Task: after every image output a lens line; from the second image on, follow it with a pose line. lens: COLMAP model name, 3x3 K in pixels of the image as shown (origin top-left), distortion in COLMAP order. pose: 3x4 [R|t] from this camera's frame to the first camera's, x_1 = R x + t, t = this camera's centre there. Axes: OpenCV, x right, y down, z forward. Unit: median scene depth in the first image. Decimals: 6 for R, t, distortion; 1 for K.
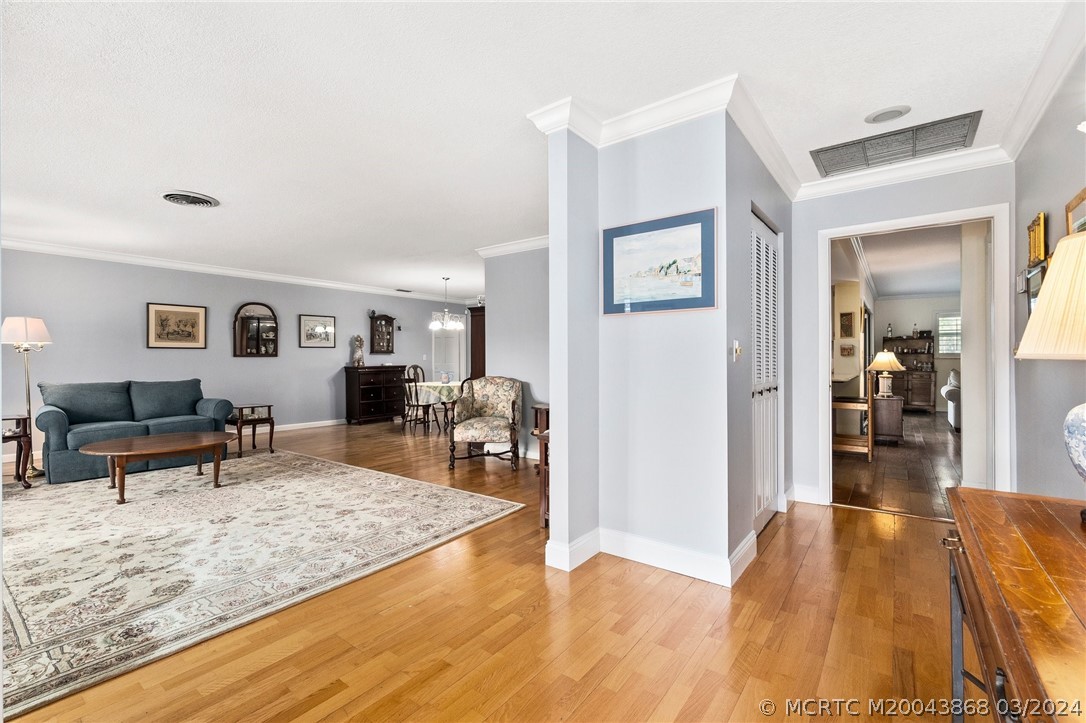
lens RADIAL K [[475.4, 0, 543.0], [0, 475.4, 361.5], [0, 0, 1]] dist [-0.000829, 0.000005]
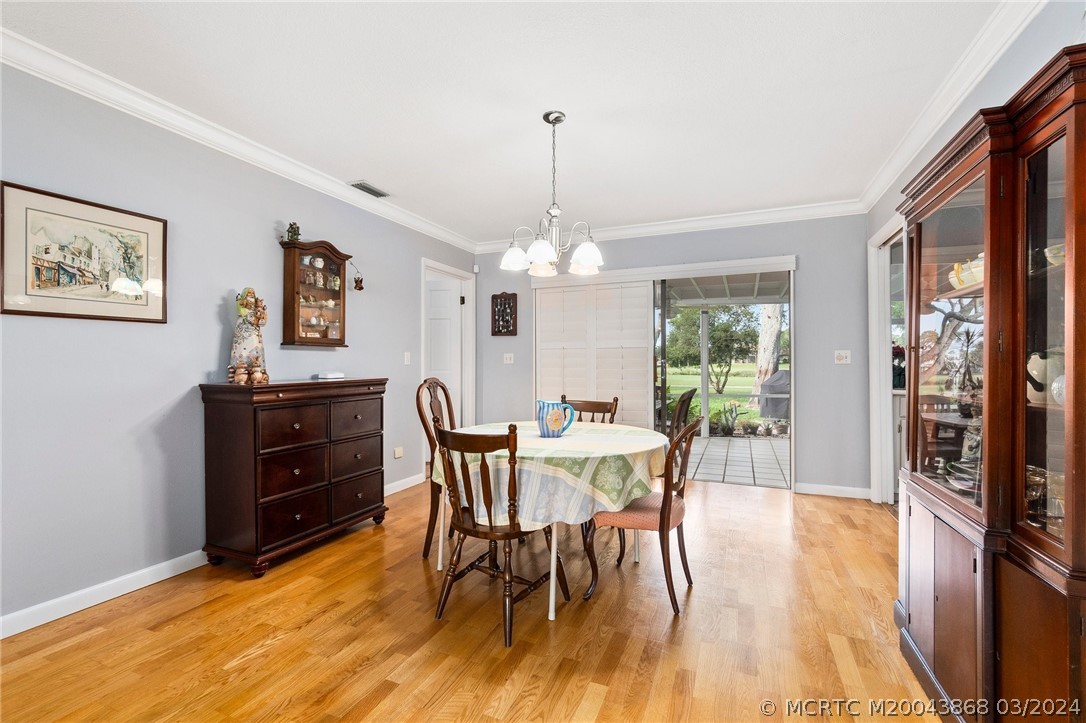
lens RADIAL K [[475.4, 0, 543.0], [0, 475.4, 361.5], [0, 0, 1]] dist [-0.000829, 0.000005]
pose [[0.967652, 0.004324, 0.252253, -0.271294], [-0.002130, 0.999958, -0.008970, -0.002455], [-0.252281, 0.008143, 0.967620, 0.623506]]
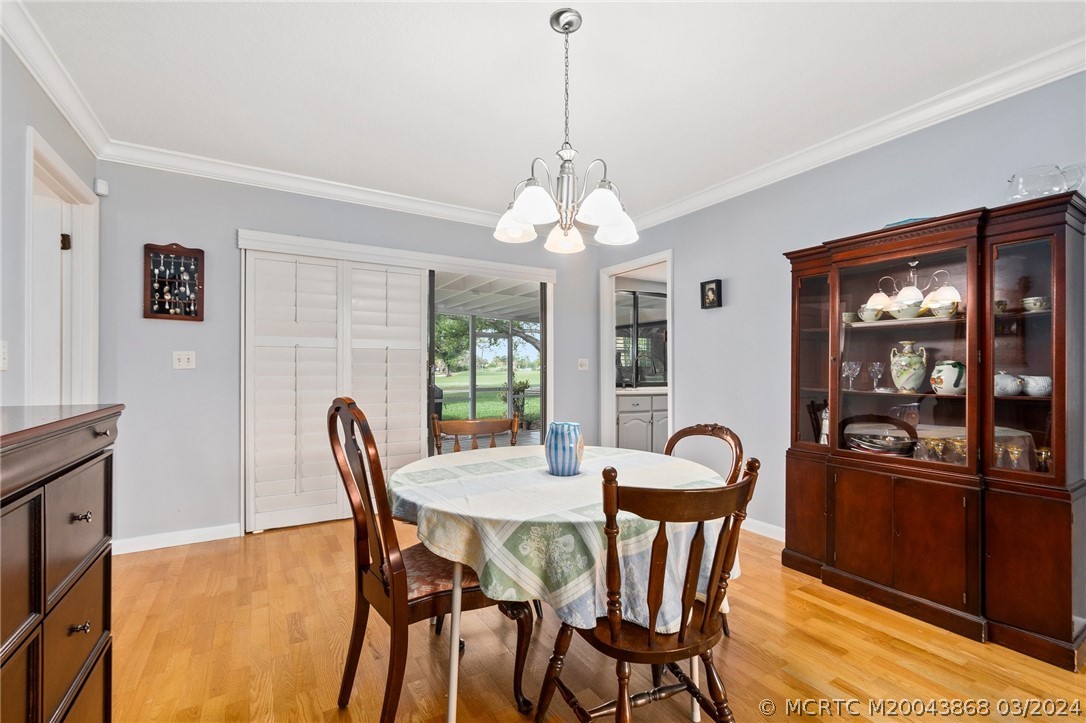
lens RADIAL K [[455.6, 0, 548.9], [0, 455.6, 366.6], [0, 0, 1]] dist [-0.003308, -0.000360]
pose [[0.349318, 0.009851, 0.936952, -0.383444], [-0.001826, 0.999950, -0.009833, -0.003740], [-0.937002, 0.001724, 0.349319, 0.853873]]
